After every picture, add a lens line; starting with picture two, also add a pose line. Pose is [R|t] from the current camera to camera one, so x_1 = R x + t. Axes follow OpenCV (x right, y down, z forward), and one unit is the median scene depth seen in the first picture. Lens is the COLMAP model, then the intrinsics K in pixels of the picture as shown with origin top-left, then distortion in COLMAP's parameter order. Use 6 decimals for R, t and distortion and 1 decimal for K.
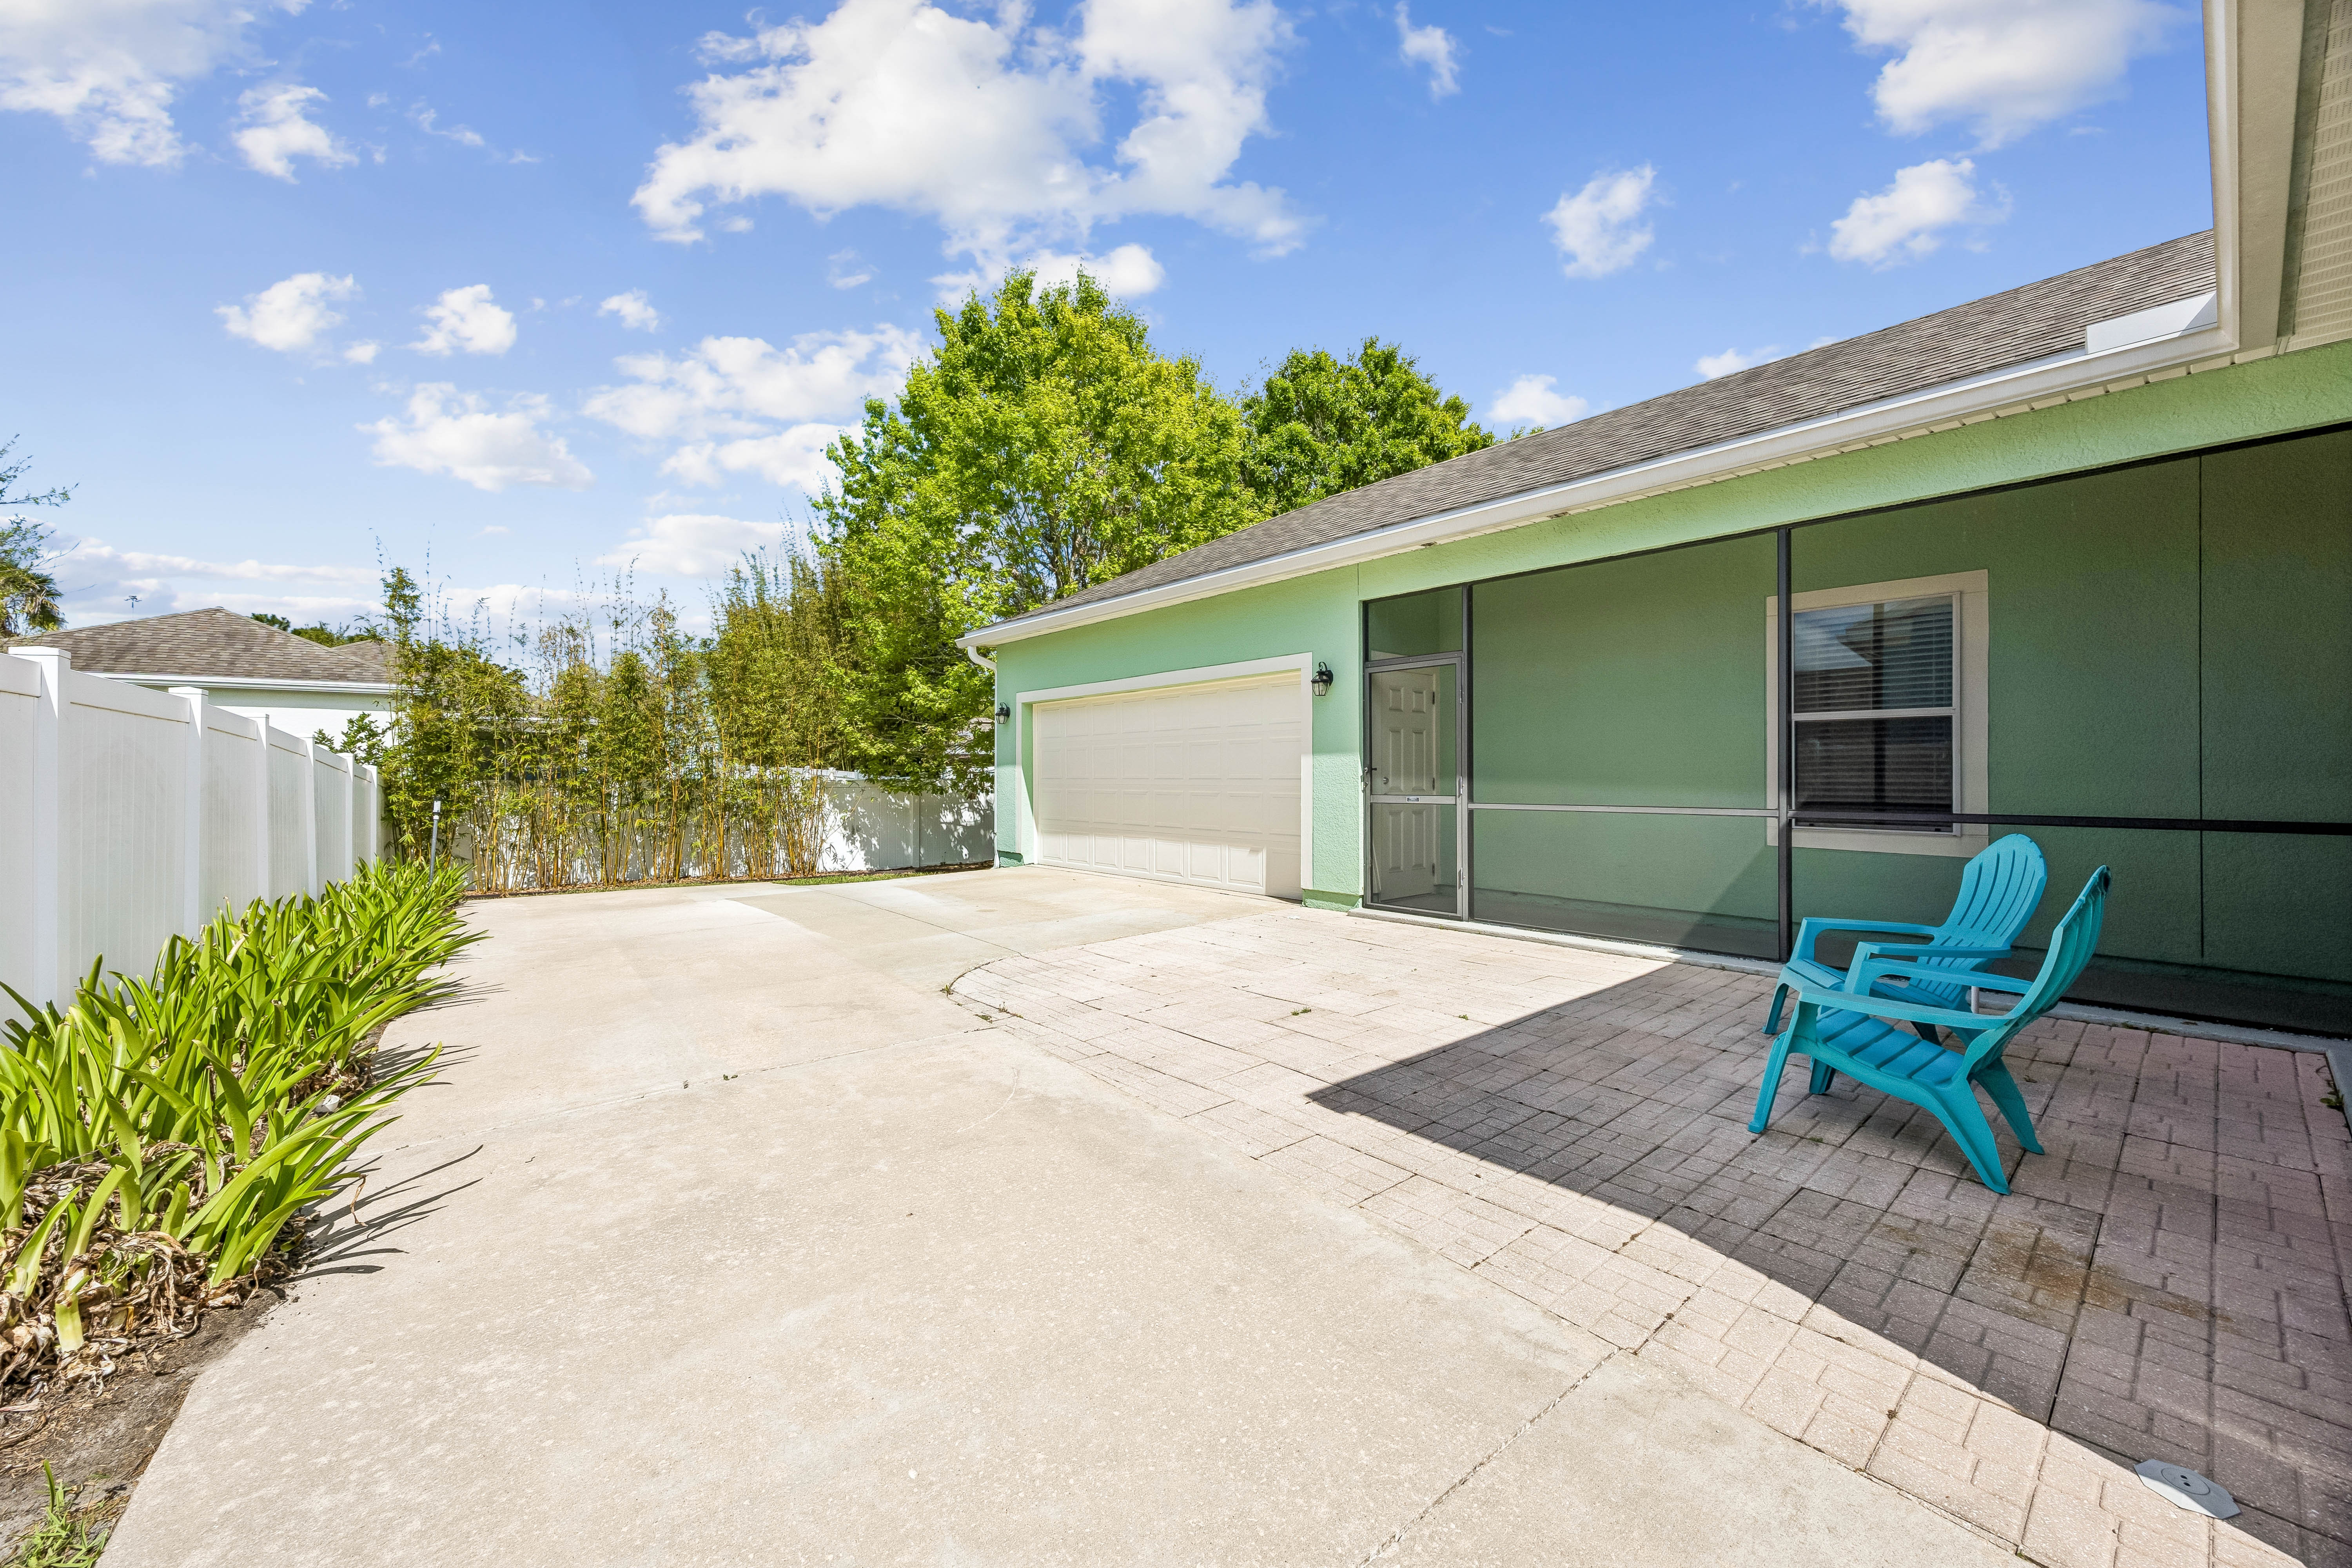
lens RADIAL K [[892.7, 0, 1168.5], [0, 892.7, 788.9], [0, 0, 1]] dist [-0.001091, -0.000008]
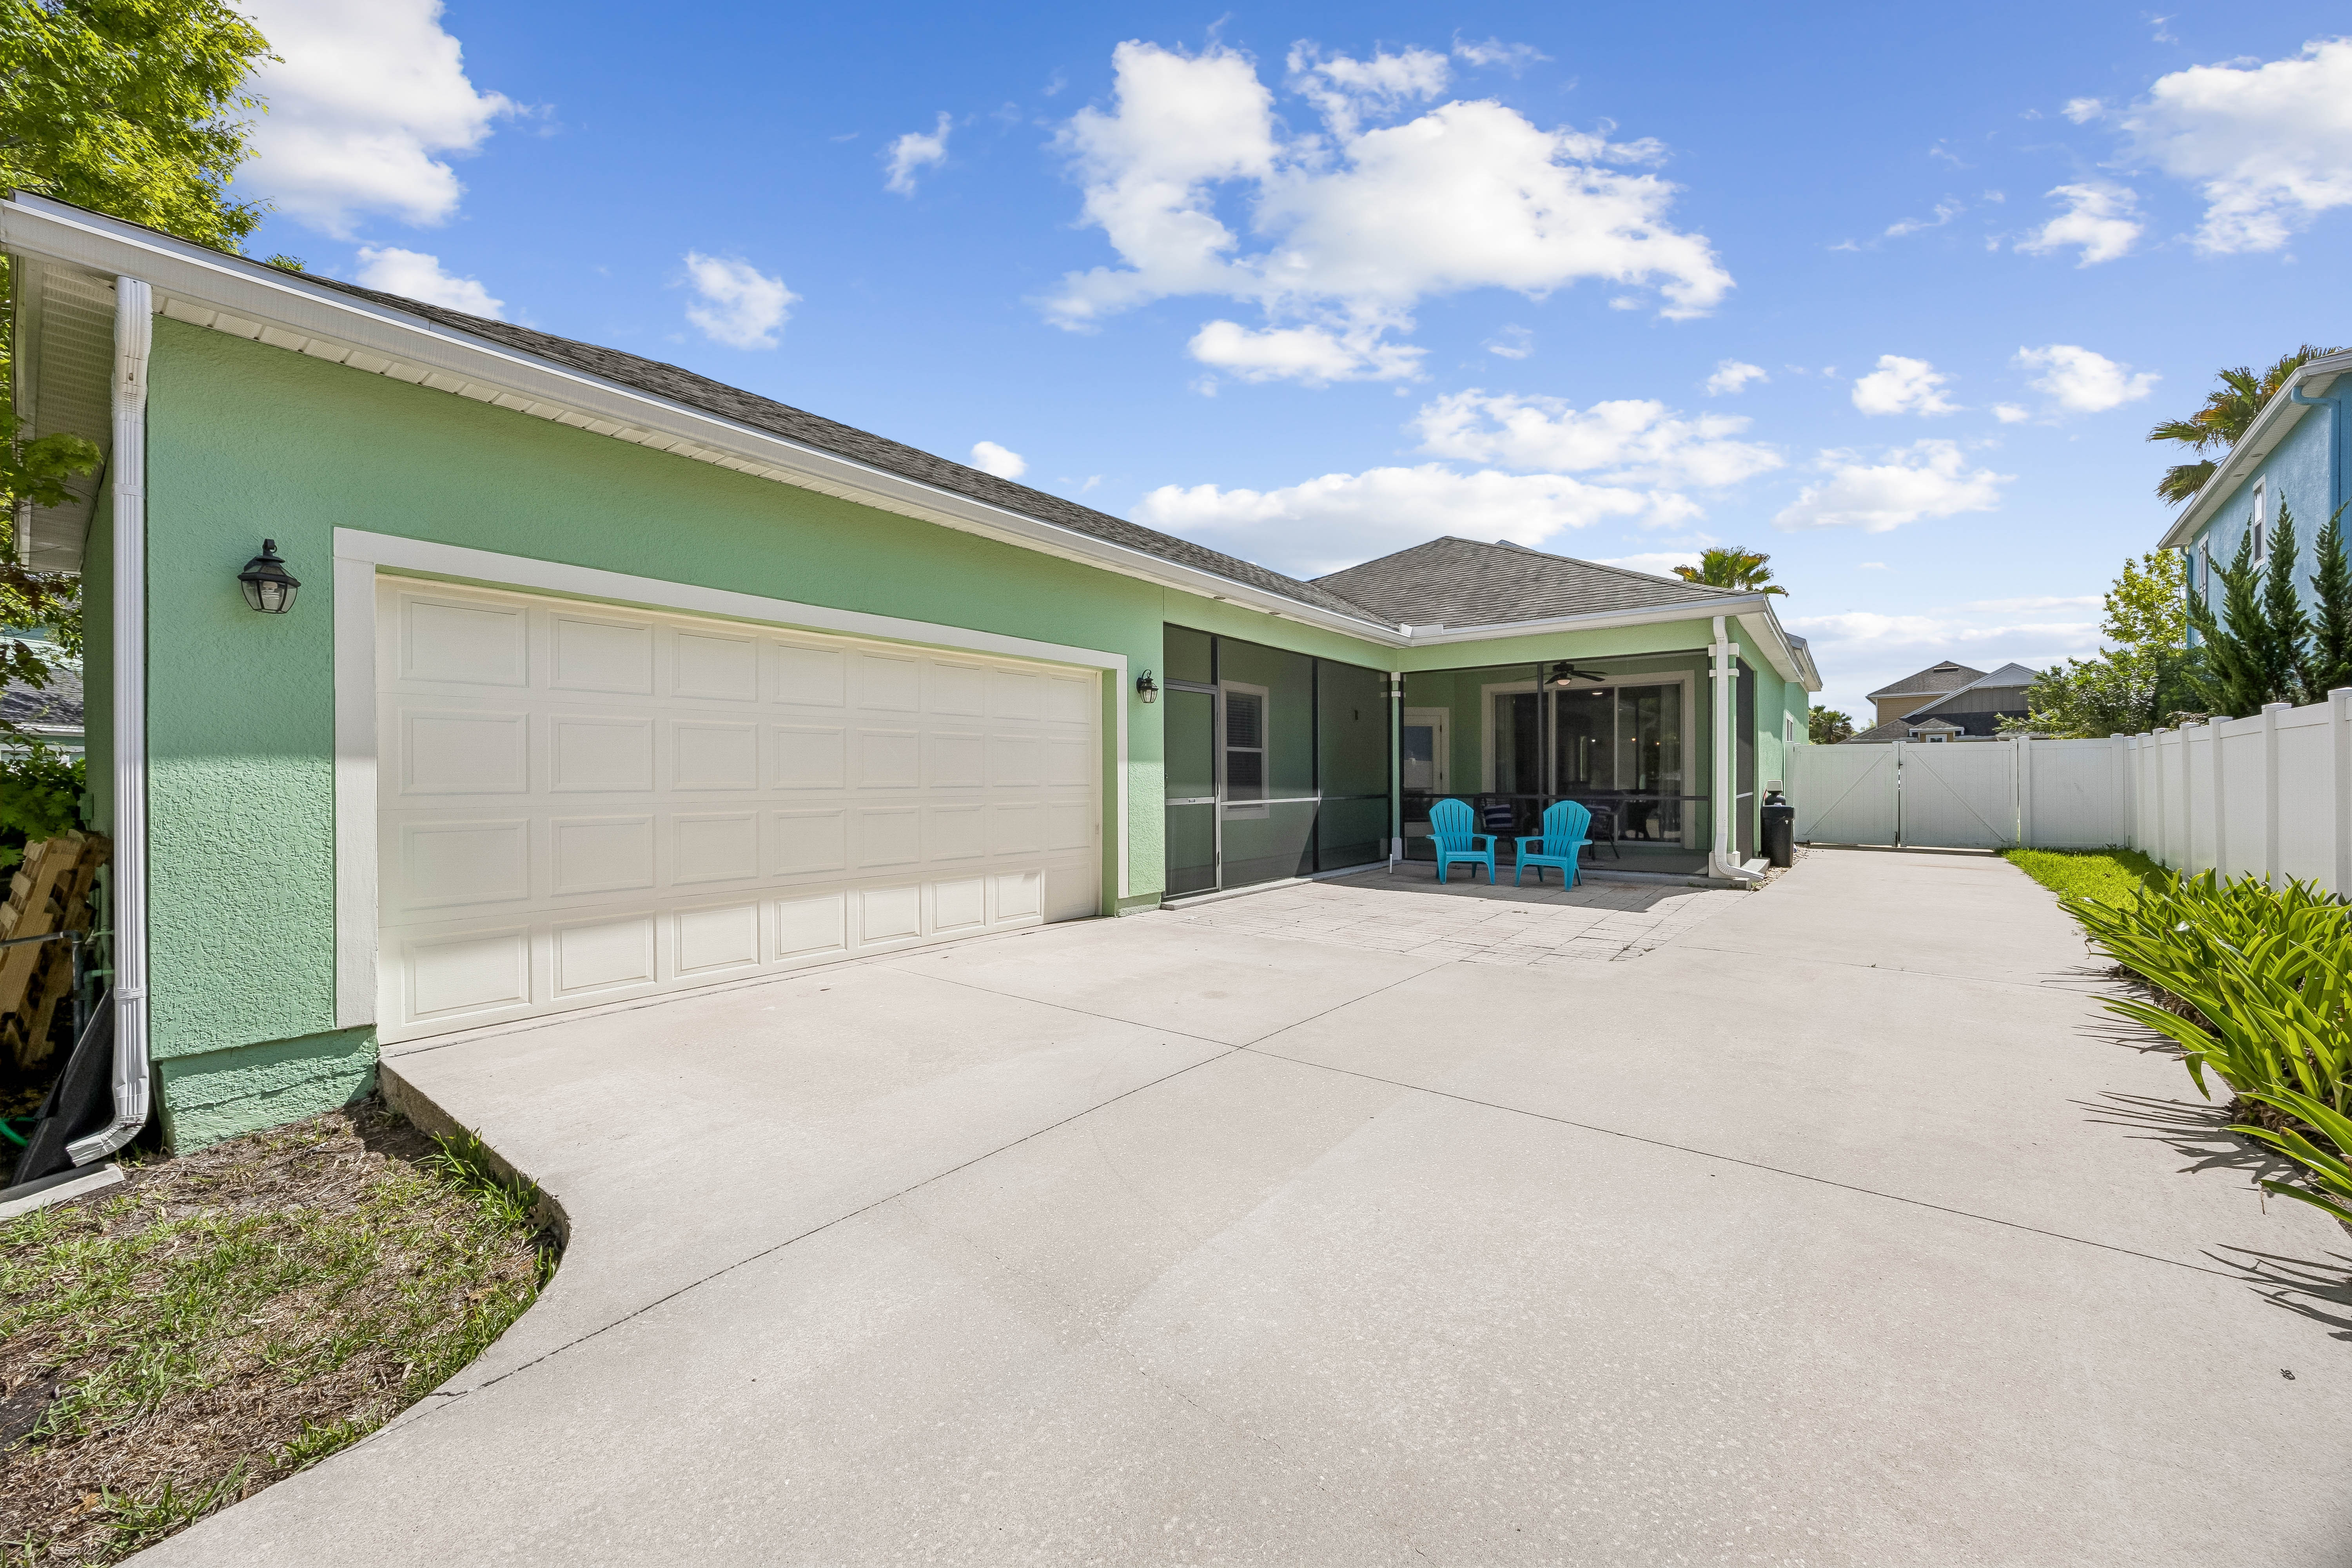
lens RADIAL K [[892.7, 0, 1168.5], [0, 892.7, 788.9], [0, 0, 1]] dist [-0.001091, -0.000008]
pose [[-0.252038, -0.020963, 0.967490, -0.841927], [0.004637, 0.999728, 0.022869, -0.031018], [-0.967706, 0.010250, -0.251872, 1.270415]]
